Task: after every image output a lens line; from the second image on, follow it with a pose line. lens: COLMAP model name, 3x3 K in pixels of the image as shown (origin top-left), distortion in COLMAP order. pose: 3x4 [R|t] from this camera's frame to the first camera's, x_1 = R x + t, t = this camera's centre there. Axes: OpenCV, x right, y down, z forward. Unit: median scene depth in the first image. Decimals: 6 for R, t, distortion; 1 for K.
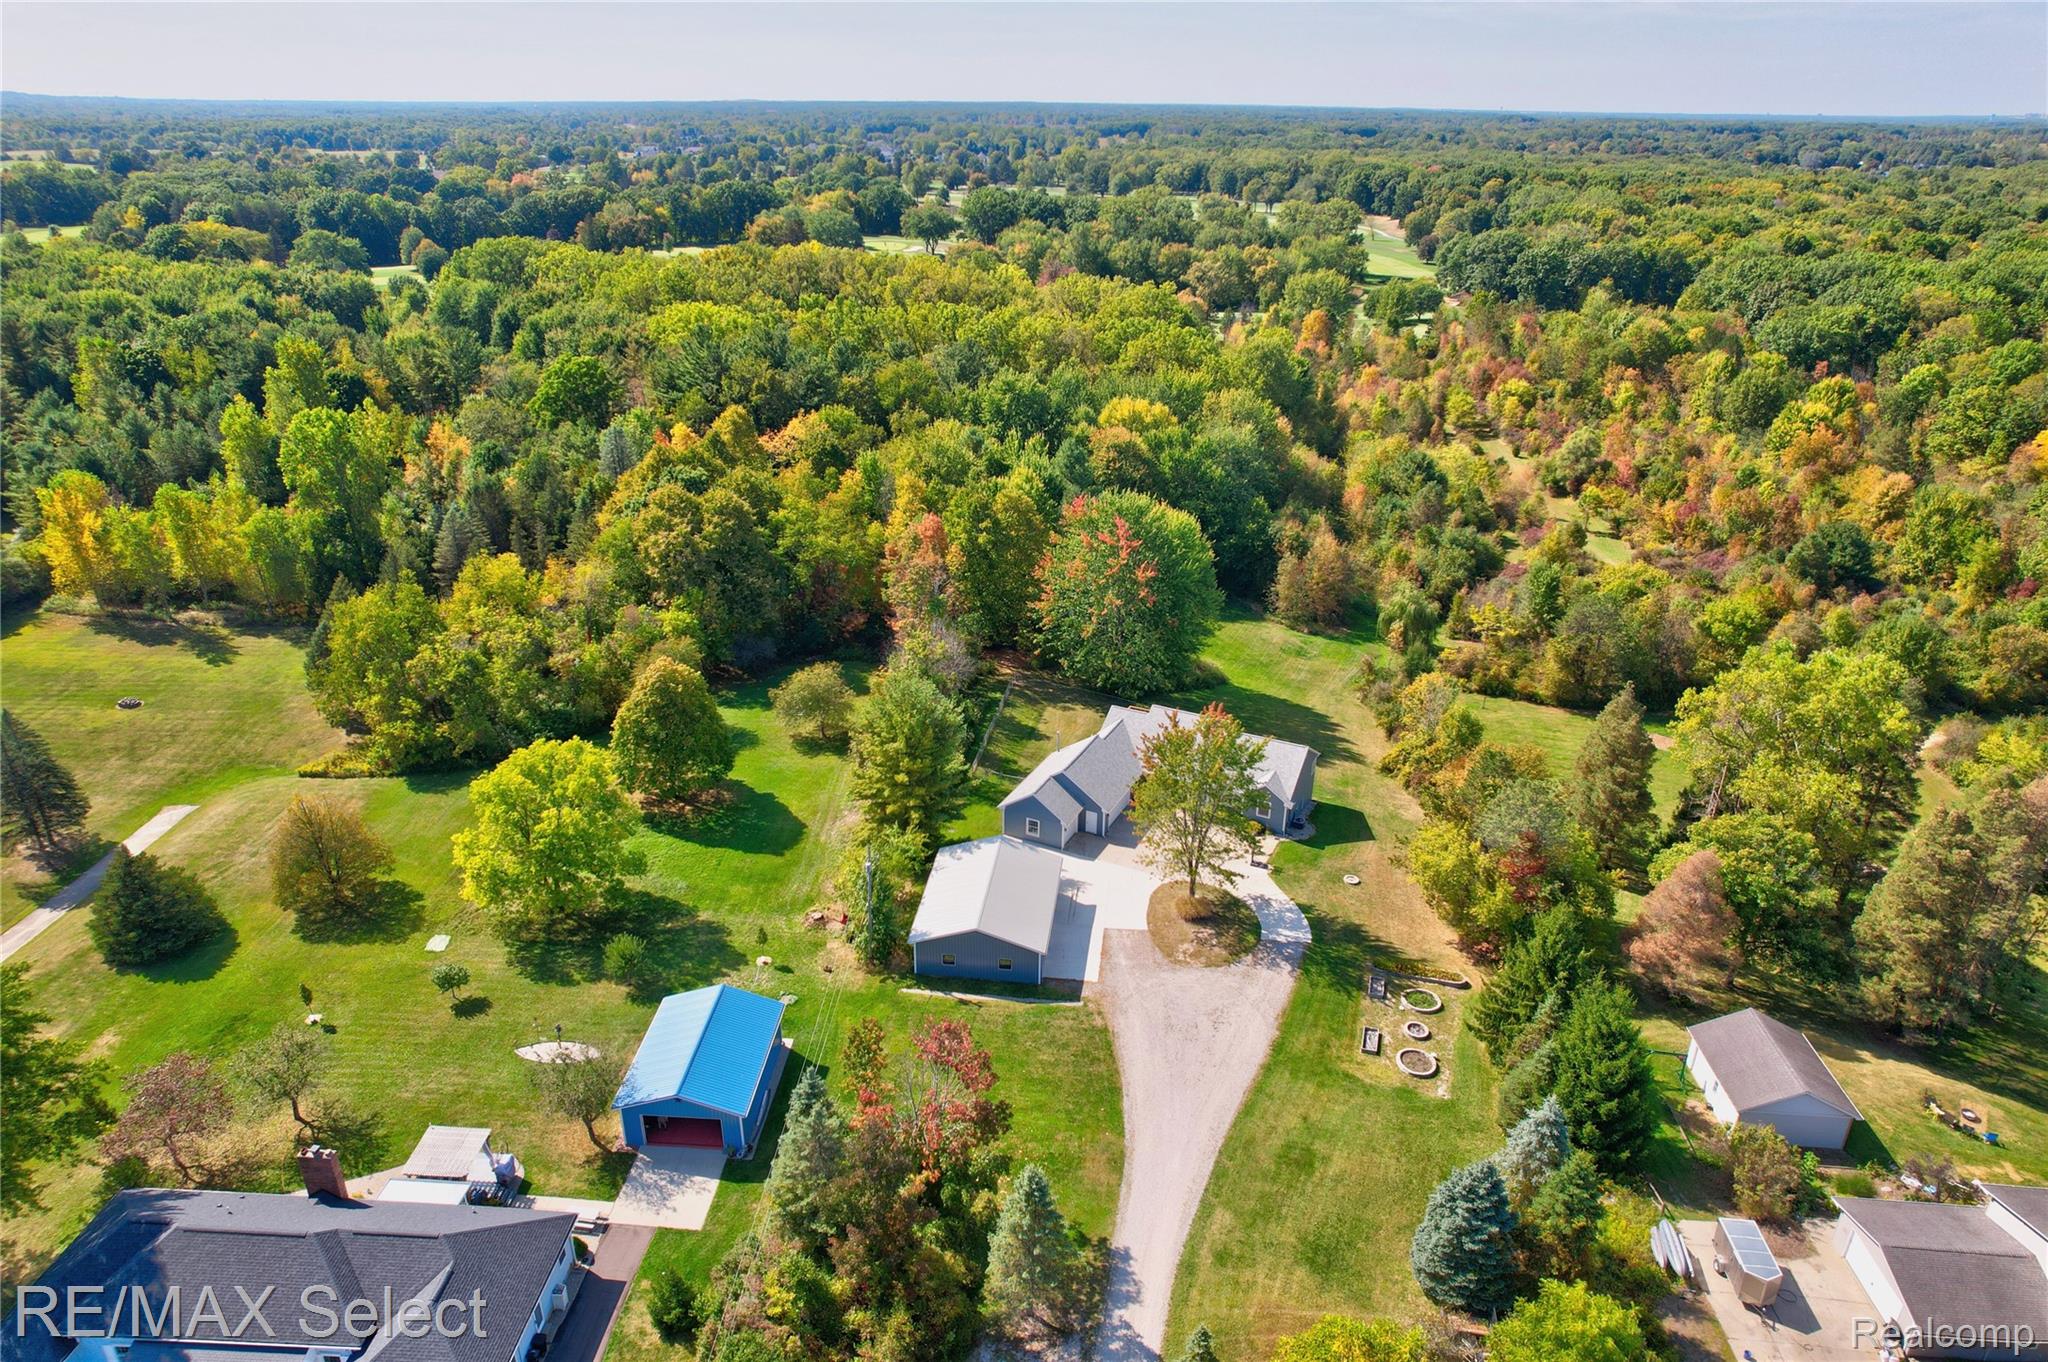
lens RADIAL K [[1302.8, 0, 1018.9], [0, 1302.8, 684.7], [0, 0, 1]] dist [-0.075765, 0.063998]
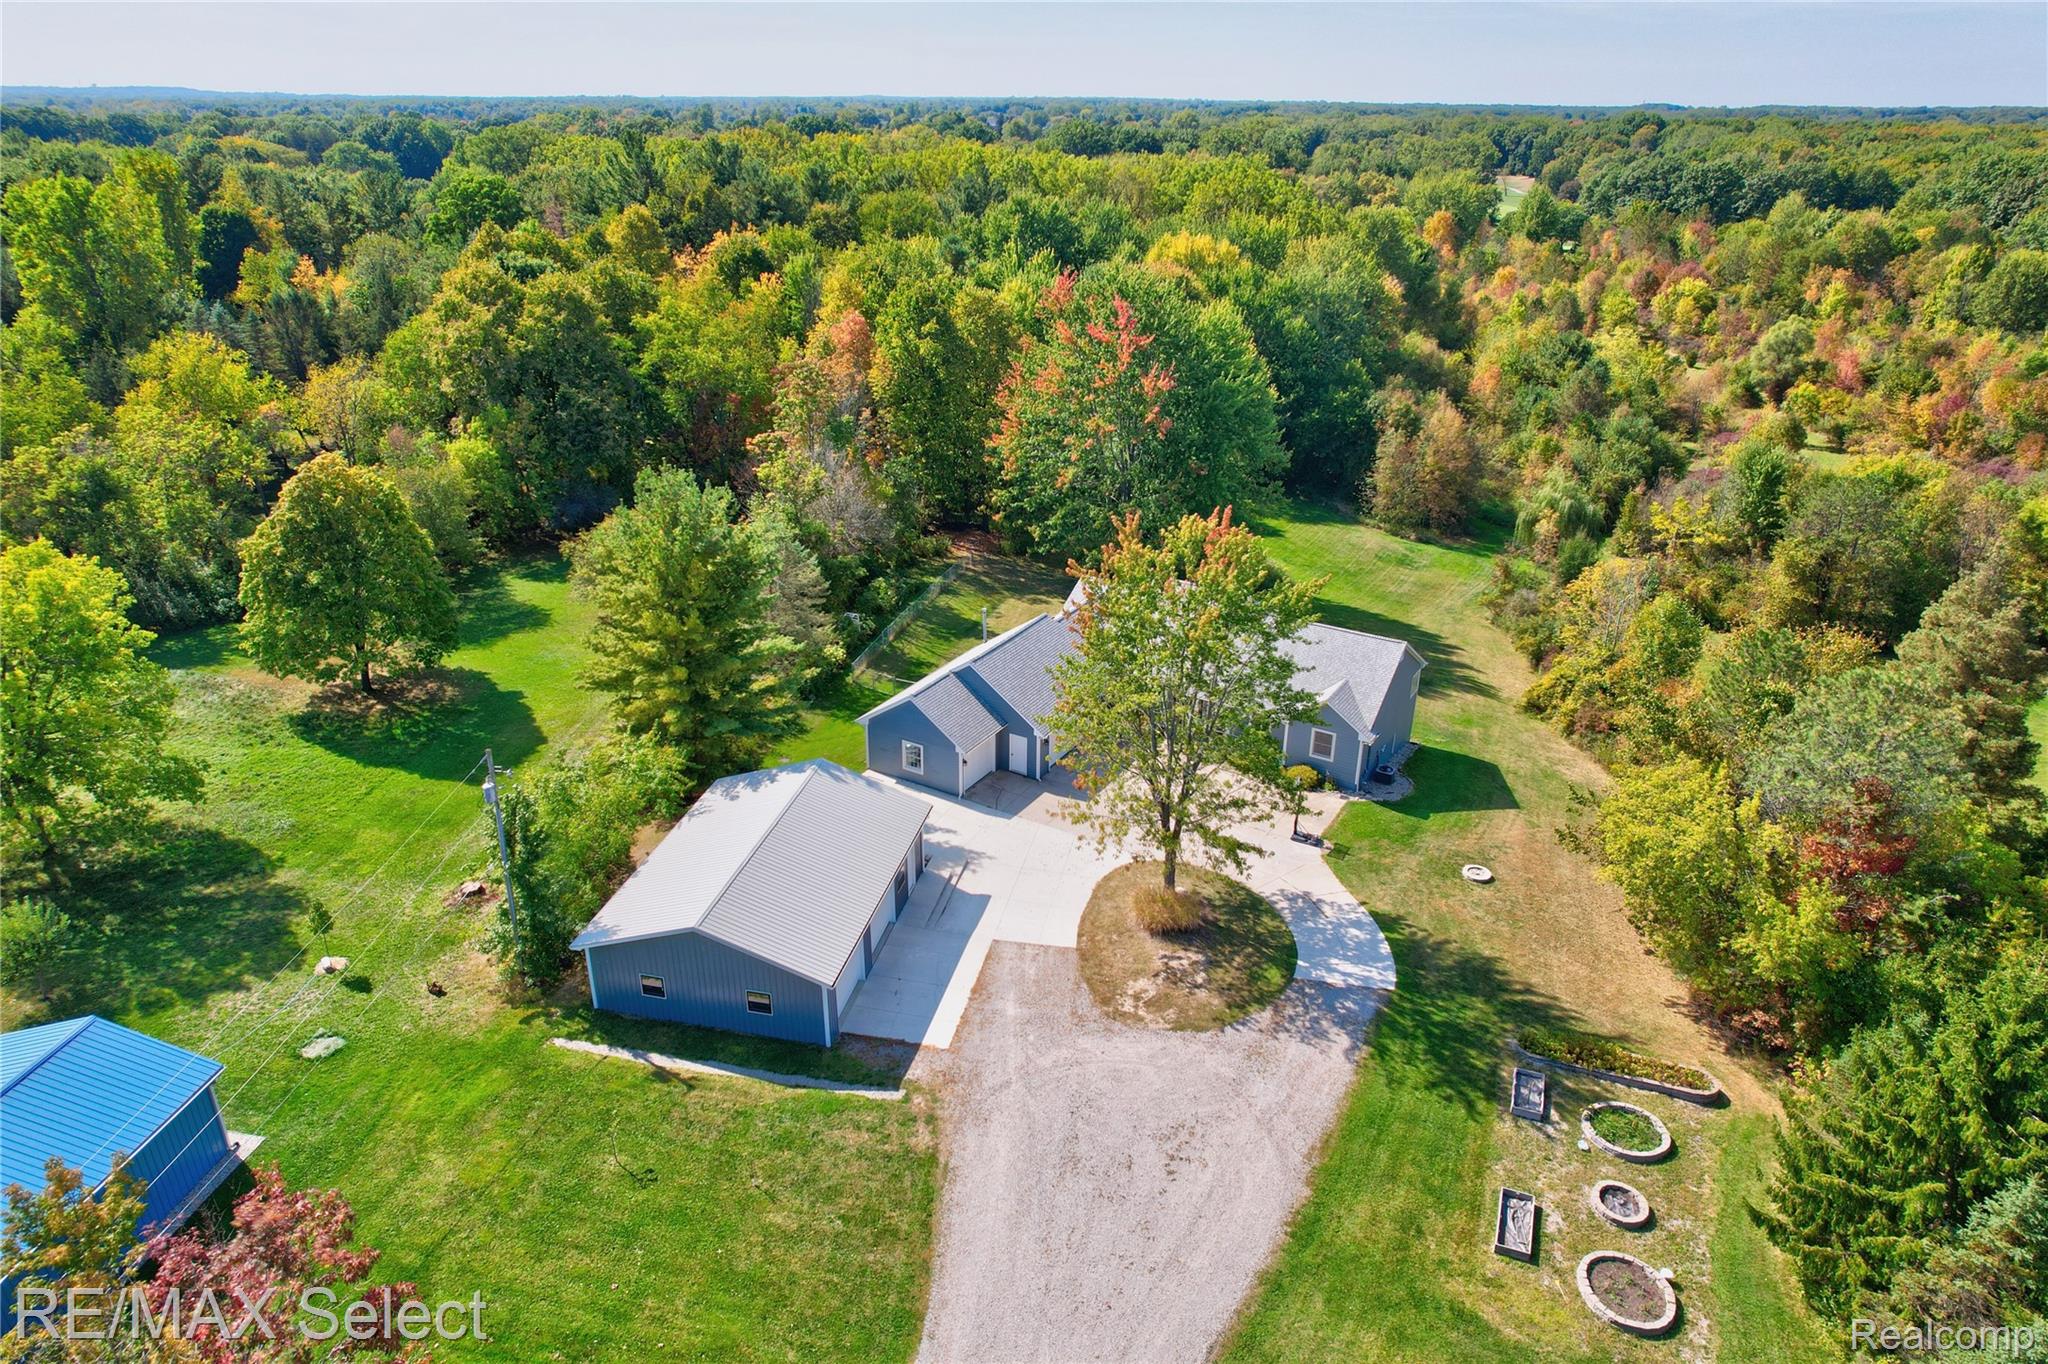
lens RADIAL K [[1302.8, 0, 1018.9], [0, 1302.8, 685.7], [0, 0, 1]] dist [-0.075765, 0.063998]
pose [[0.996169, 0.036956, -0.079259, 0.074228], [-0.036819, 0.999317, 0.003182, 0.054322], [0.079322, -0.000252, 0.996849, 0.313073]]
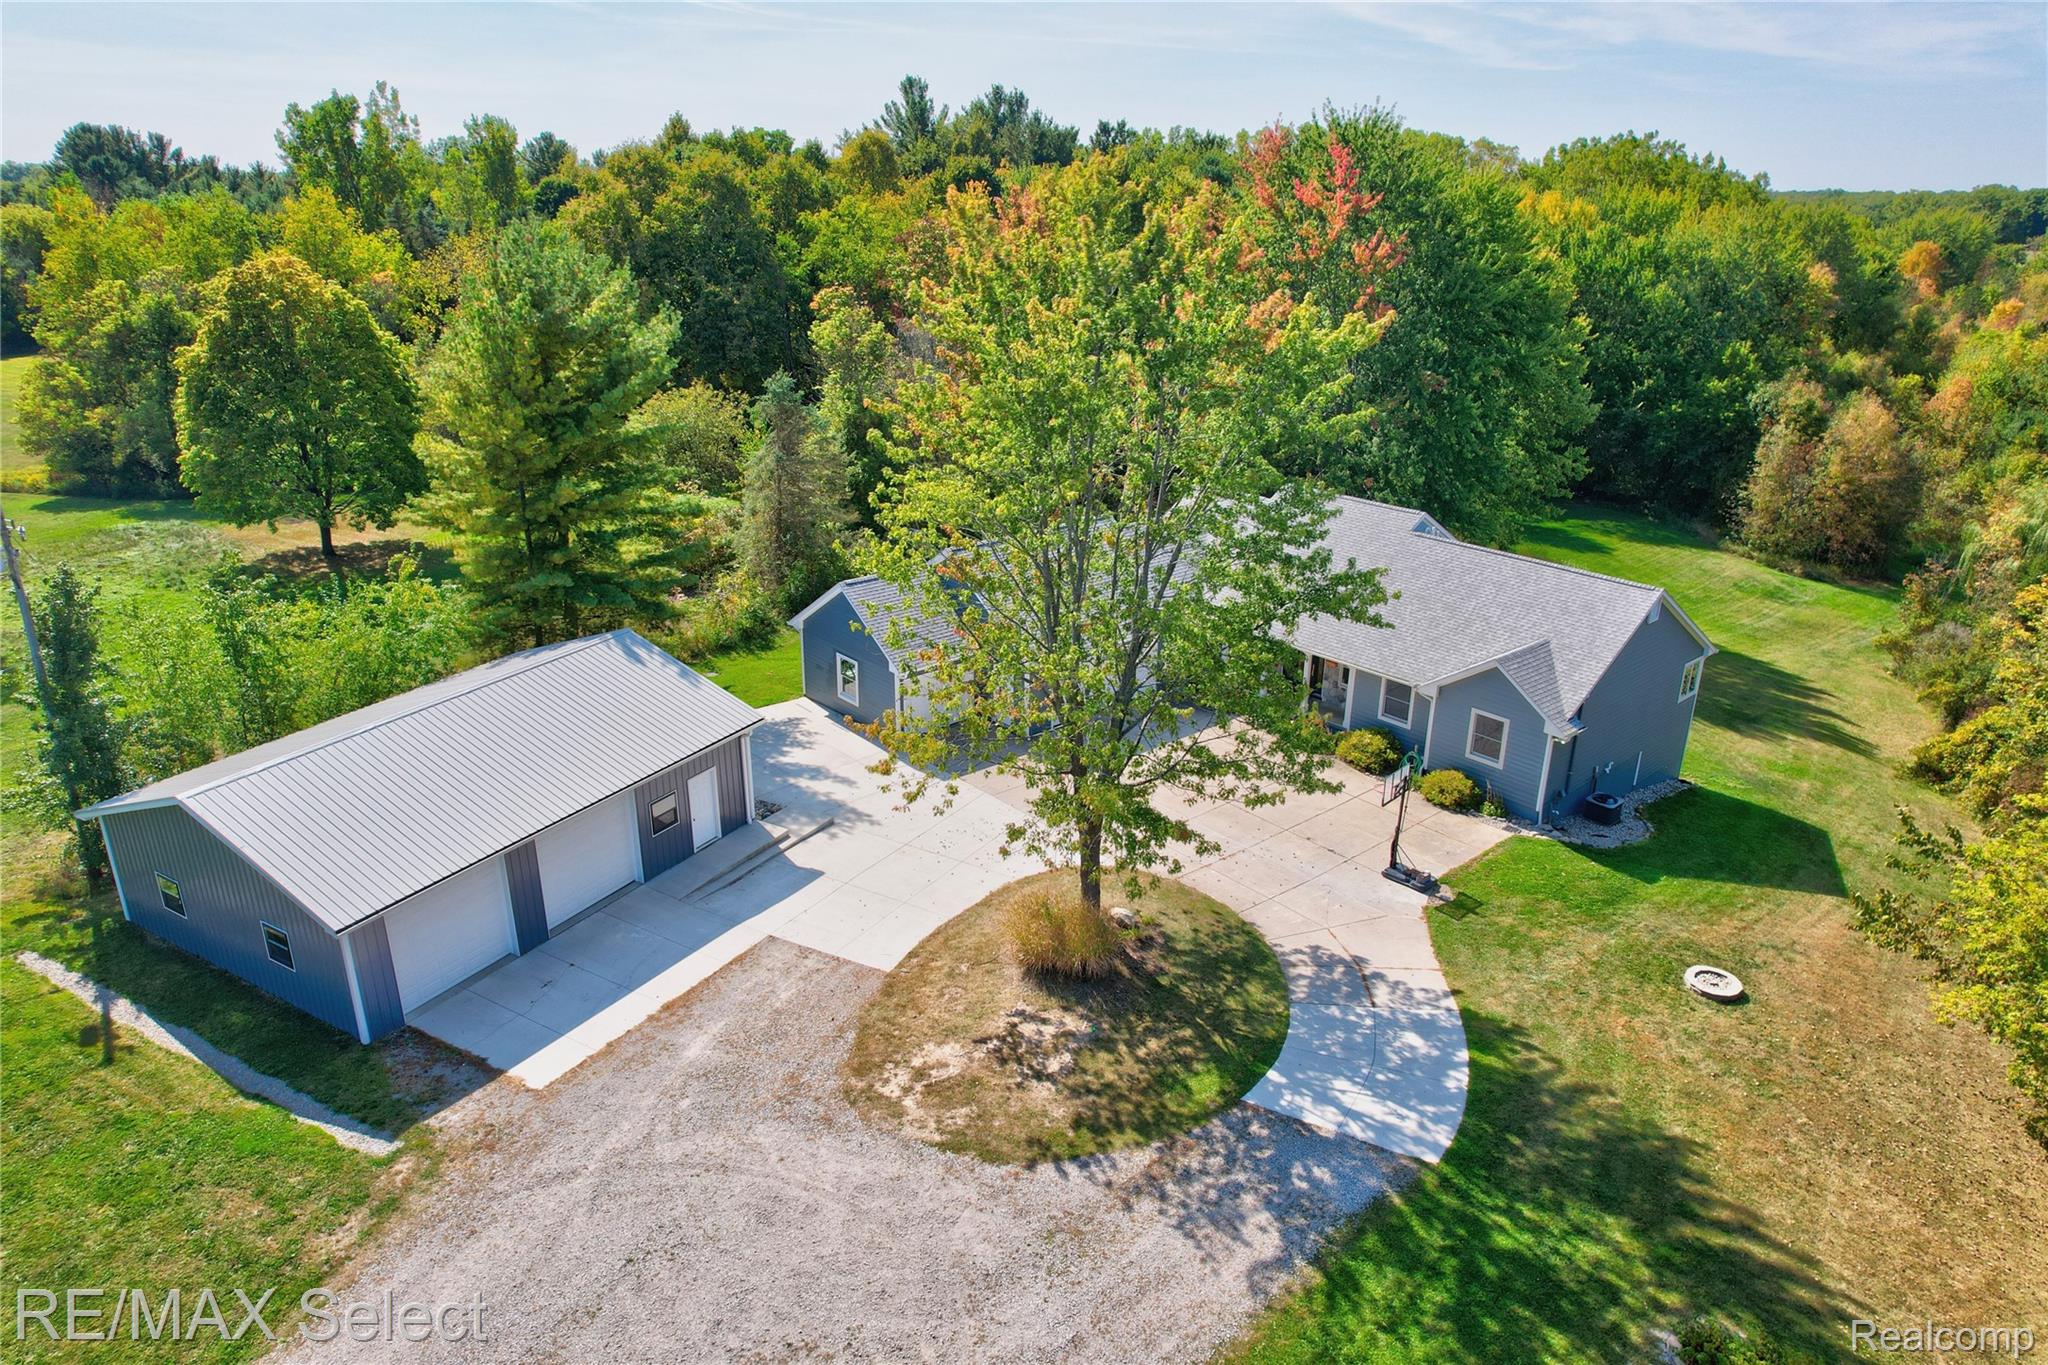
lens RADIAL K [[1311.0, 0, 1020.7], [0, 1311.0, 679.8], [0, 0, 1]] dist [-0.081115, 0.072663]
pose [[0.921214, 0.140407, -0.362836, 0.146978], [-0.163573, 0.985953, -0.033765, 0.083614], [0.352999, 0.090455, 0.931241, 0.473633]]
